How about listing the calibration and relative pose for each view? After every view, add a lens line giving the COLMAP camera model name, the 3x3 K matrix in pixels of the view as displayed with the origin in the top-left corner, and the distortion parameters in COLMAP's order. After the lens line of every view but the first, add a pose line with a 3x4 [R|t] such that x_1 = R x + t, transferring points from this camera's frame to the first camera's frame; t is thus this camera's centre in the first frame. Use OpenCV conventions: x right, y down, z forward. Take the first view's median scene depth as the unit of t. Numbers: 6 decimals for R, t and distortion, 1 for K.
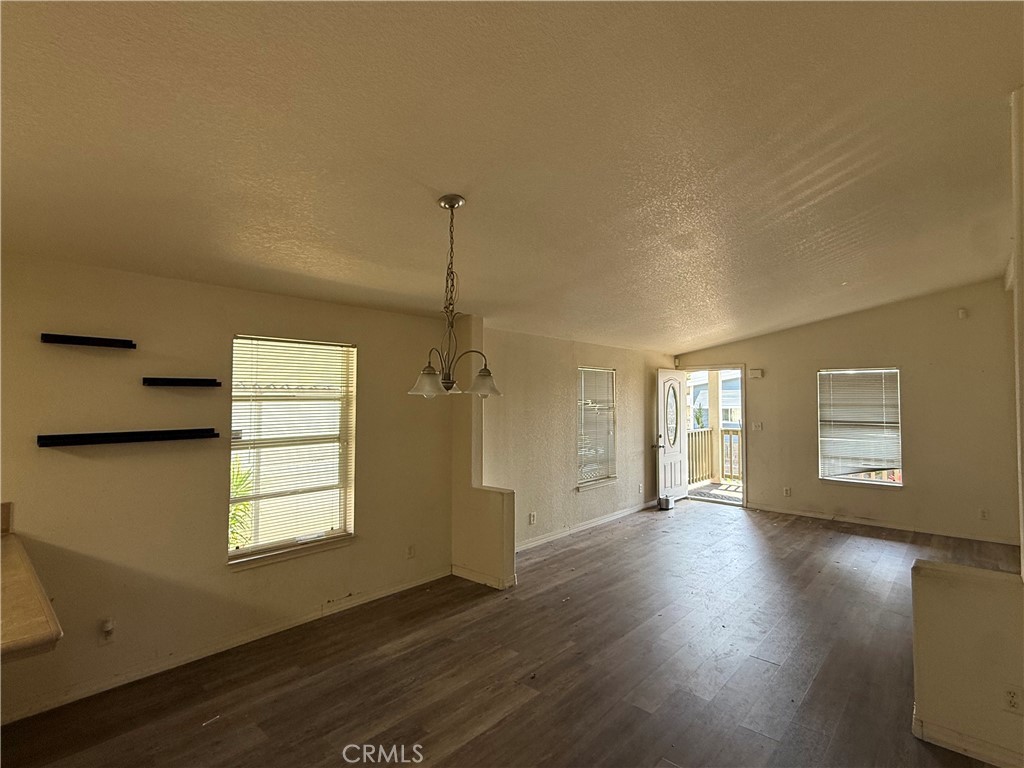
lens RADIAL K [[503.3, 0, 512.0], [0, 503.3, 384.0], [0, 0, 1]] dist [-0.001357, 0.000405]
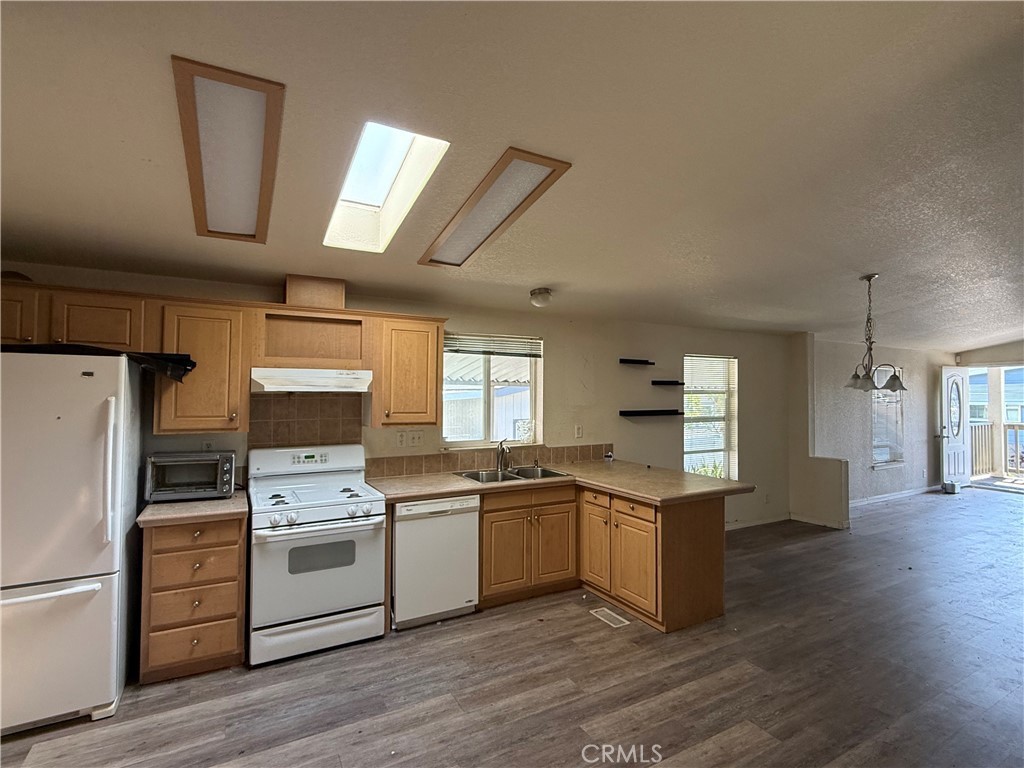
lens RADIAL K [[503.3, 0, 512.0], [0, 503.3, 384.0], [0, 0, 1]] dist [-0.001357, 0.000405]
pose [[0.946615, -0.003553, -0.322345, -0.398366], [0.006950, 0.999932, 0.009388, -0.013313], [0.322290, -0.011127, 0.946576, -0.561333]]
